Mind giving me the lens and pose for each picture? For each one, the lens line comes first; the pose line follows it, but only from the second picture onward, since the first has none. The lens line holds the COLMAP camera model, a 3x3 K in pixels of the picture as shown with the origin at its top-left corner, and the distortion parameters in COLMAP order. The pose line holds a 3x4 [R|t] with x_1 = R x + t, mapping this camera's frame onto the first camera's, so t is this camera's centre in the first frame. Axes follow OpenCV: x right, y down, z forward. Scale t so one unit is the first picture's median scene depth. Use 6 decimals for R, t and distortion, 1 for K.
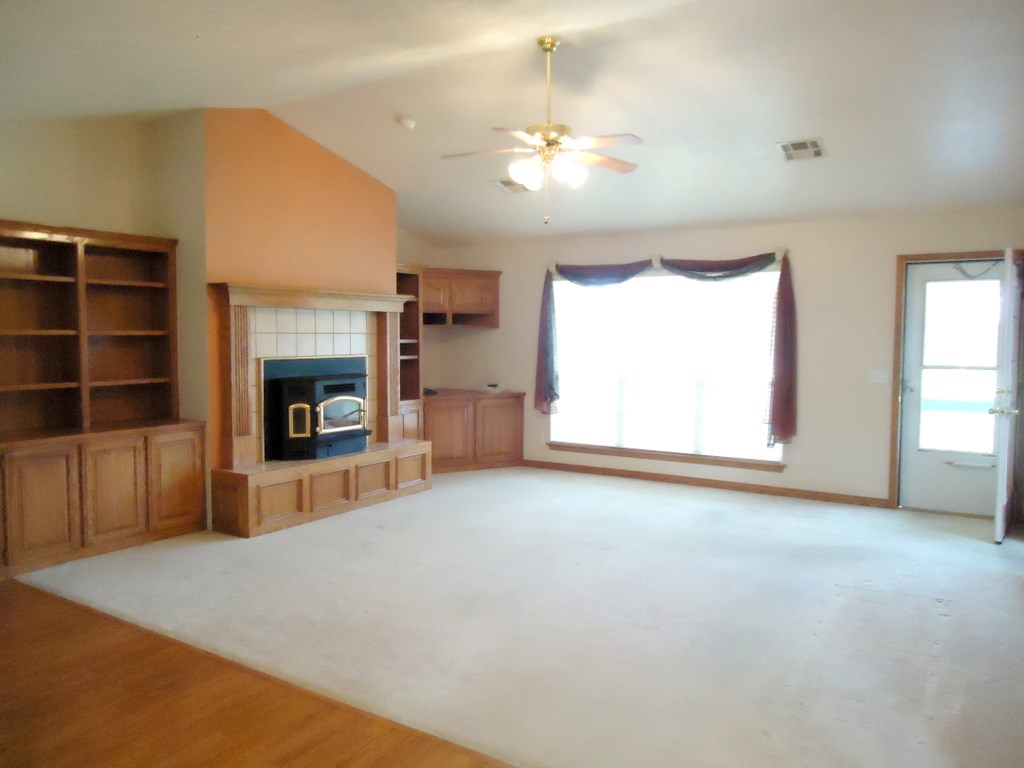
lens RADIAL K [[792.7, 0, 512.0], [0, 792.7, 384.0], [0, 0, 1]] dist [0.002545, 0.001024]
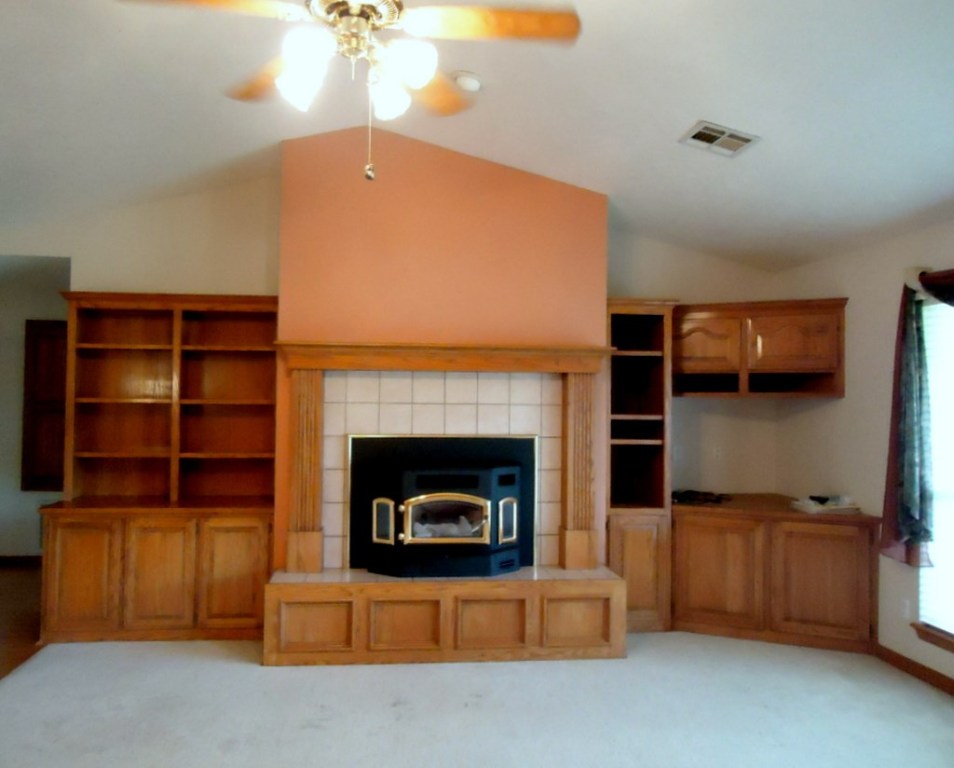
lens RADIAL K [[786.4, 0, 477.0], [0, 786.4, 384.0], [0, 0, 1]] dist [-0.012986, 0.003972]
pose [[0.595567, -0.017959, -0.803105, 0.328510], [-0.057474, 0.996235, -0.064899, -0.033889], [0.801247, 0.084809, 0.592293, 0.545336]]
